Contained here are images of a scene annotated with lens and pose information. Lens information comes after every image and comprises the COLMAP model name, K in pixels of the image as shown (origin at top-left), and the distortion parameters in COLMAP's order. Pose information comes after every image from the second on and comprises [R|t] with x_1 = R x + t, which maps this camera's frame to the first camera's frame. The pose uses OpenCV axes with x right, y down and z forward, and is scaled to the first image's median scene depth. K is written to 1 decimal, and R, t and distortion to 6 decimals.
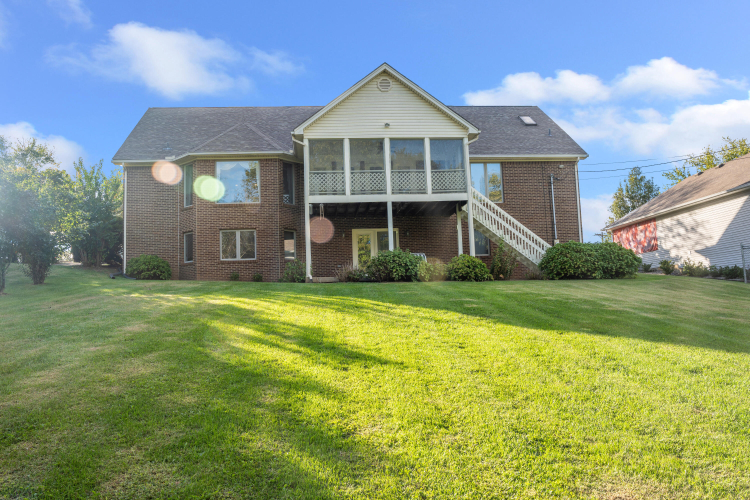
lens RADIAL K [[629.8, 0, 371.6], [0, 629.8, 256.7], [0, 0, 1]] dist [-0.061581, 0.008965]
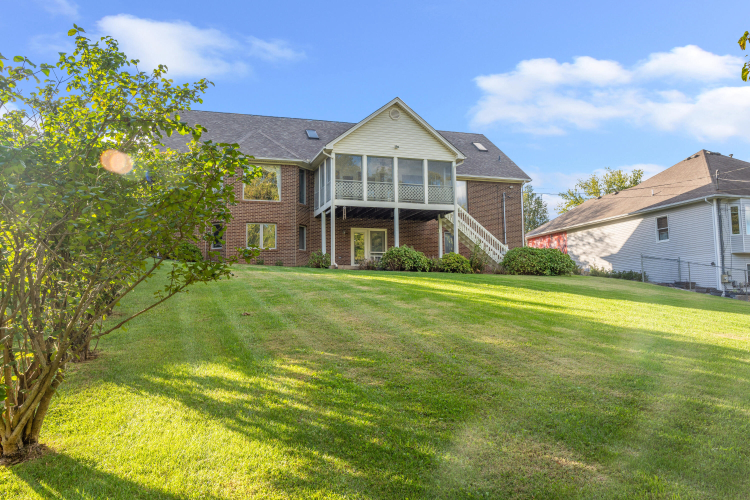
lens RADIAL K [[629.8, 0, 378.7], [0, 629.8, 247.2], [0, 0, 1]] dist [-0.061581, 0.008965]
pose [[0.973908, 0.046651, 0.222096, -0.277196], [-0.044163, 0.998894, -0.016161, 0.012777], [-0.222604, 0.005931, 0.974891, -0.215517]]
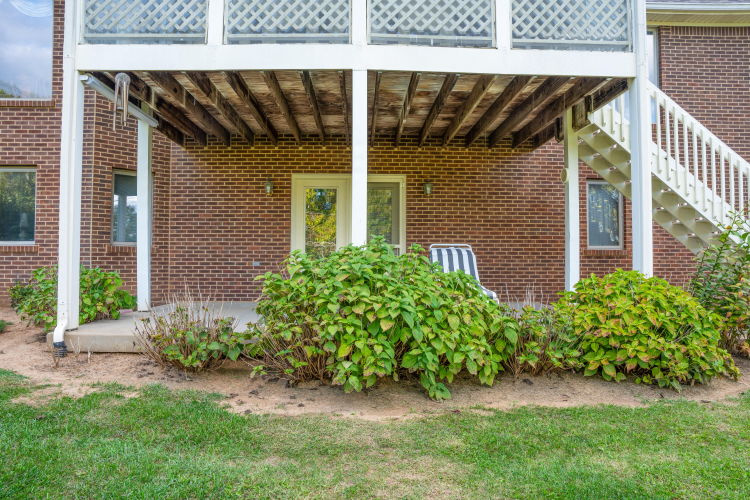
lens RADIAL K [[513.4, 0, 375.9], [0, 513.4, 249.6], [0, 0, 1]] dist [-0.068595, 0.003886]
pose [[0.997272, 0.037846, -0.063378, 0.052110], [-0.033028, 0.996605, 0.075412, -0.024288], [0.066017, -0.073113, 0.995136, 0.753462]]
